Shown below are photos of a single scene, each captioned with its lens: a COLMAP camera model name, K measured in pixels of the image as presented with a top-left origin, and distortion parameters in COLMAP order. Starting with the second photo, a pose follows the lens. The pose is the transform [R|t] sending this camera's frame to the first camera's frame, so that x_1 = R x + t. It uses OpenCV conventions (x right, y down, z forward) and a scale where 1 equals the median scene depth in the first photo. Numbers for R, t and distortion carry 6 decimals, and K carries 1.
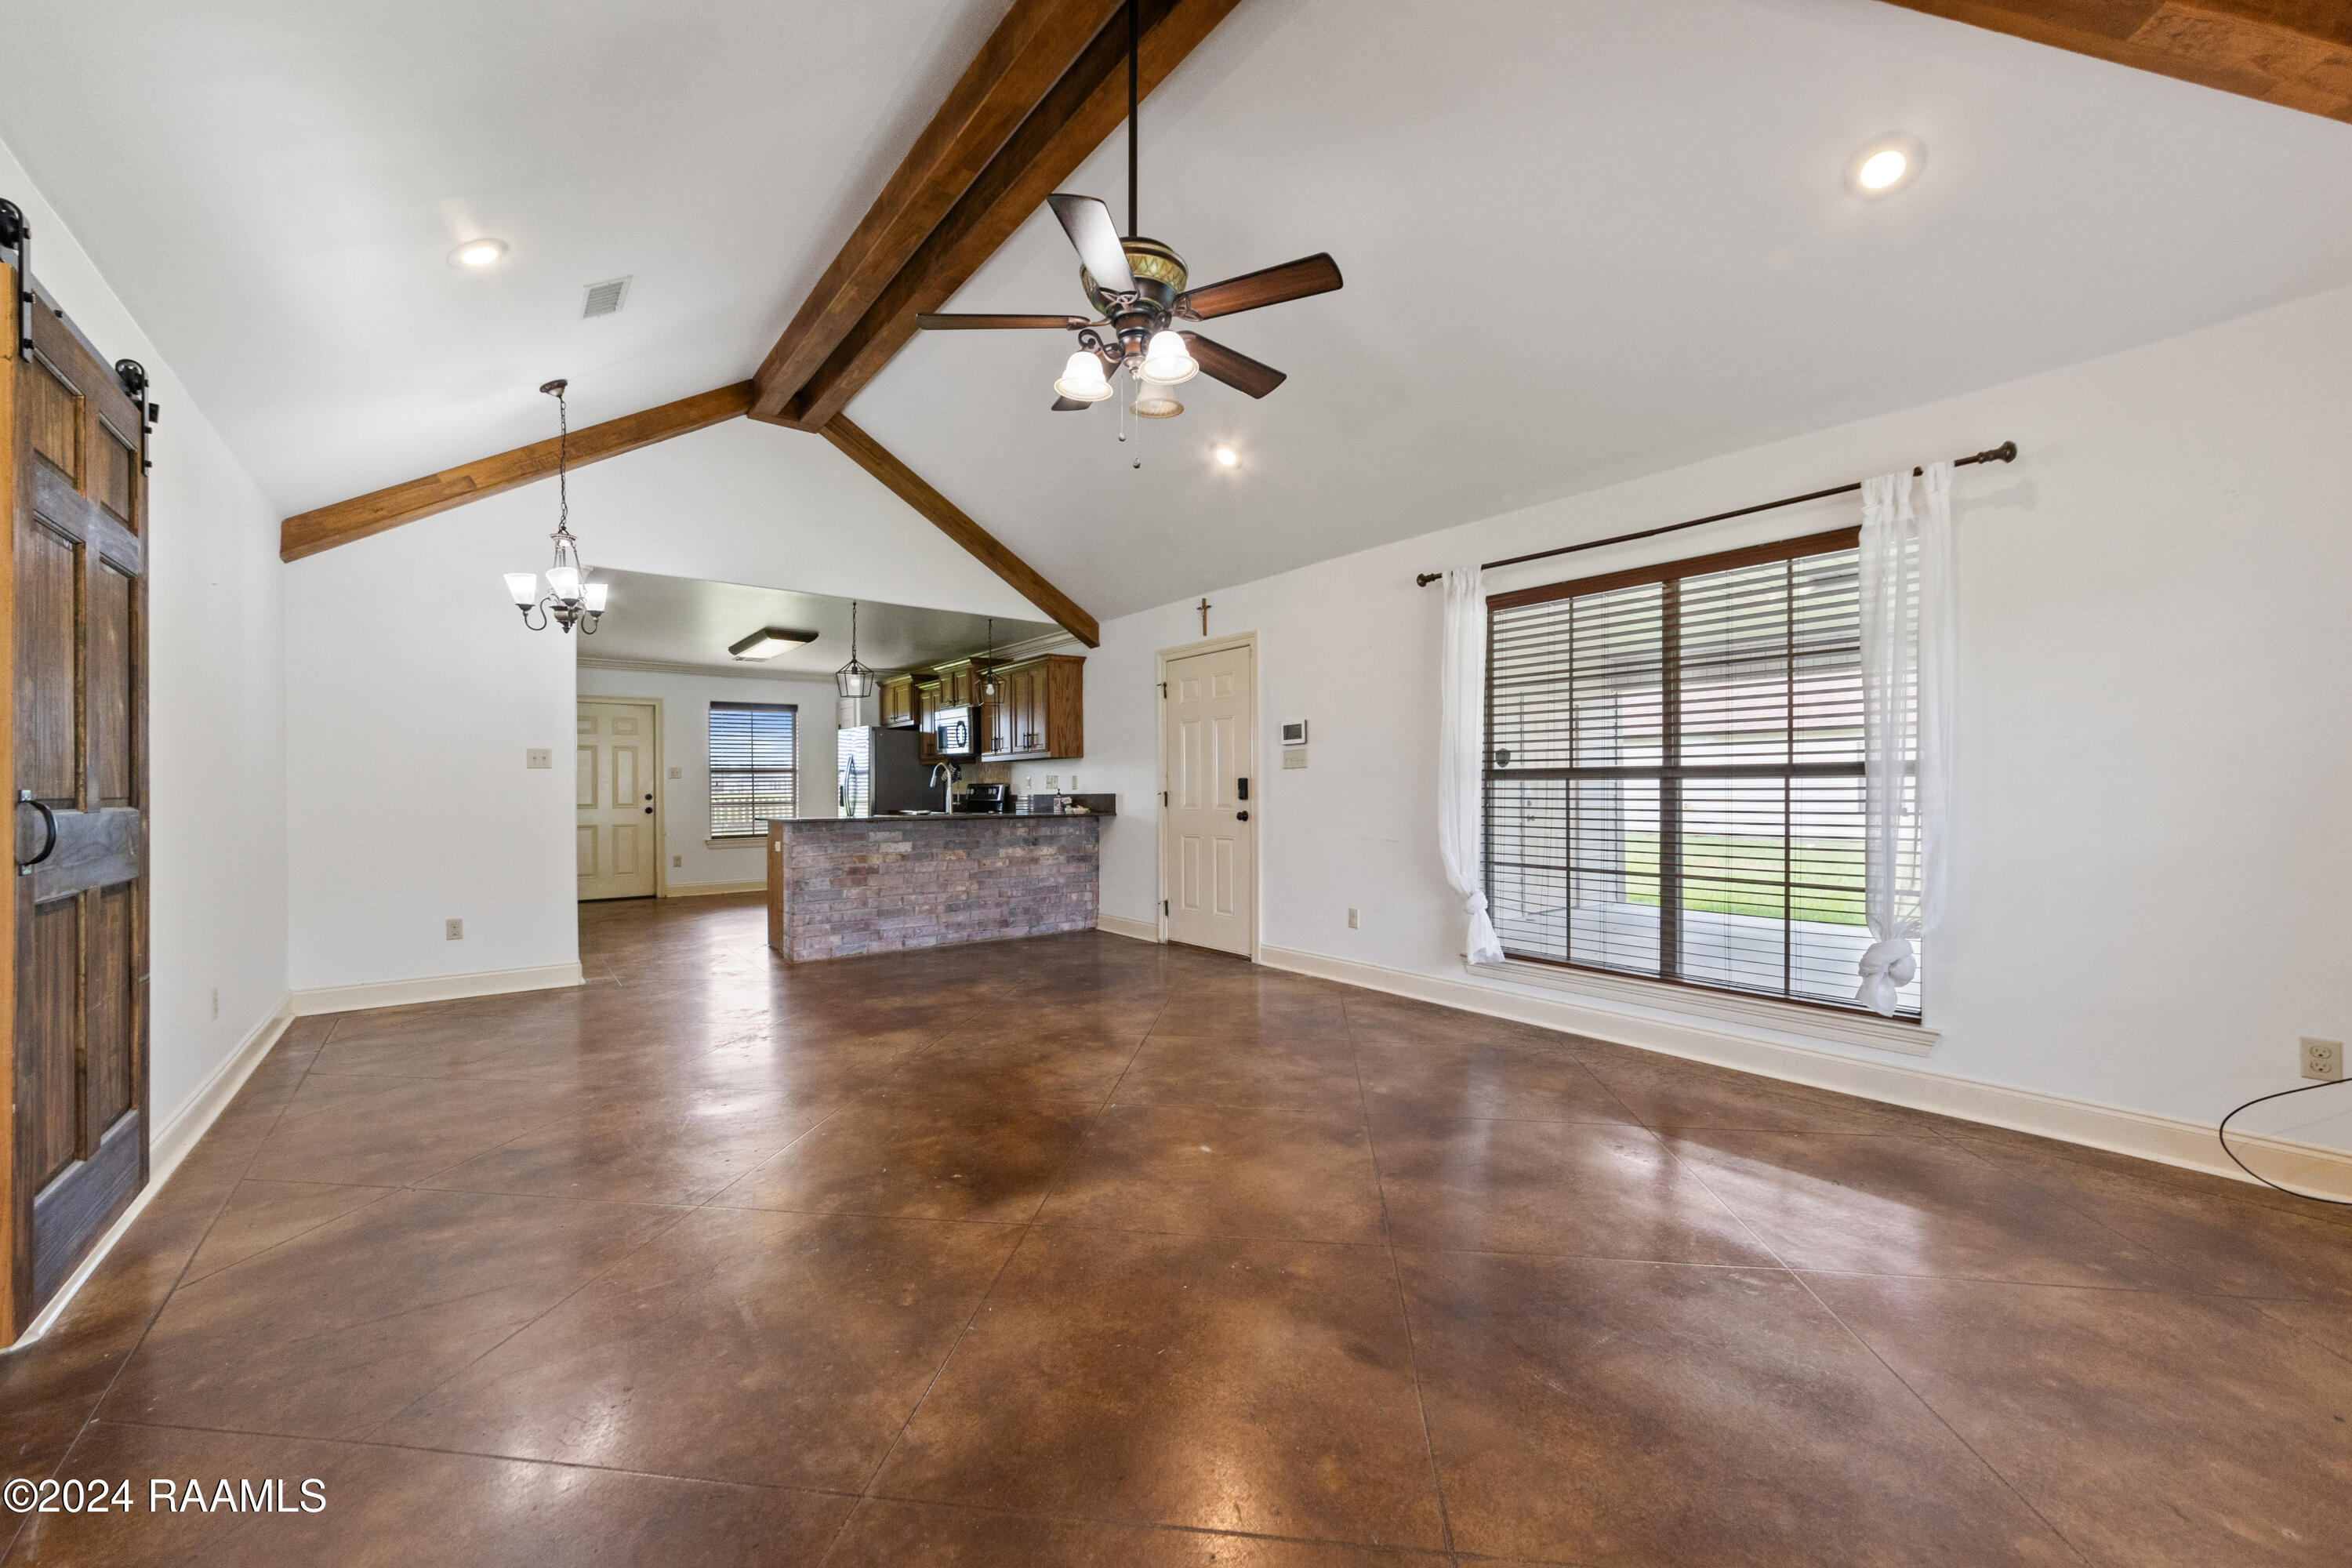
lens RADIAL K [[923.2, 0, 1177.9], [0, 923.2, 786.9], [0, 0, 1]] dist [-0.000491, -0.000013]
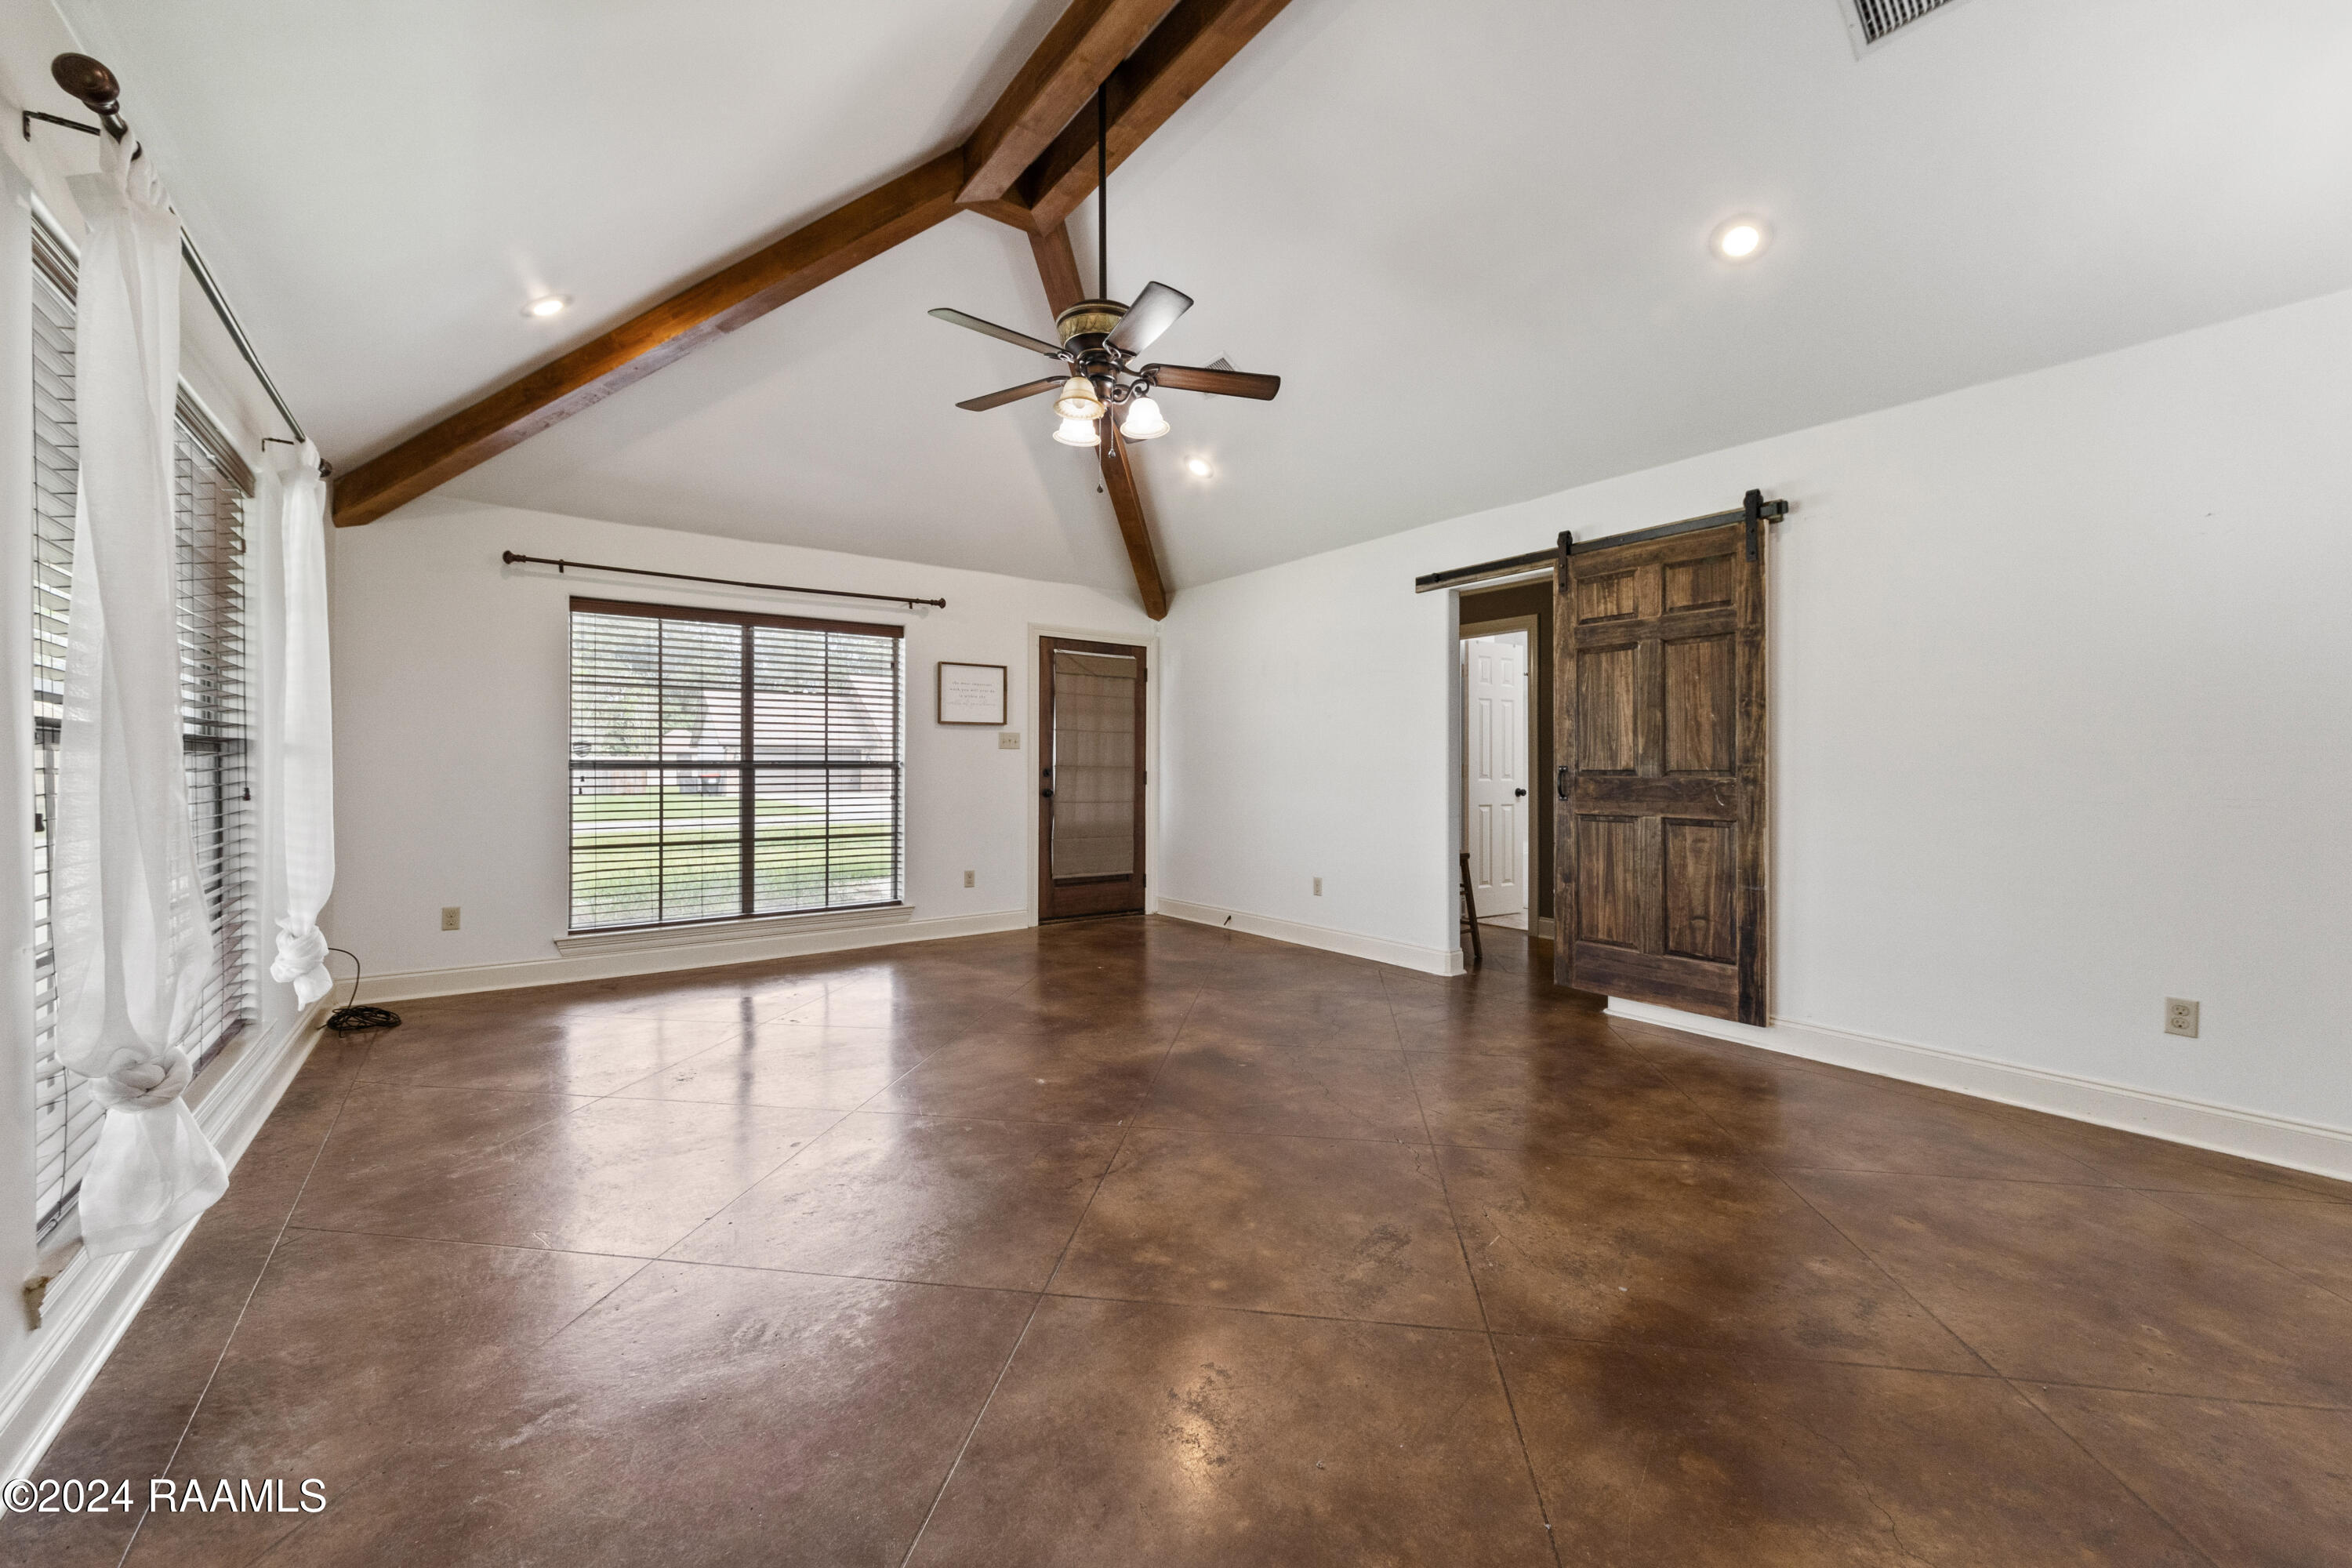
lens RADIAL K [[923.2, 0, 1175.5], [0, 923.2, 774.2], [0, 0, 1]] dist [-0.000491, -0.000013]
pose [[-0.999812, 0.002487, 0.019214, -0.149458], [0.002536, 0.999994, 0.002520, 0.008021], [-0.019208, 0.002568, -0.999812, 1.994542]]
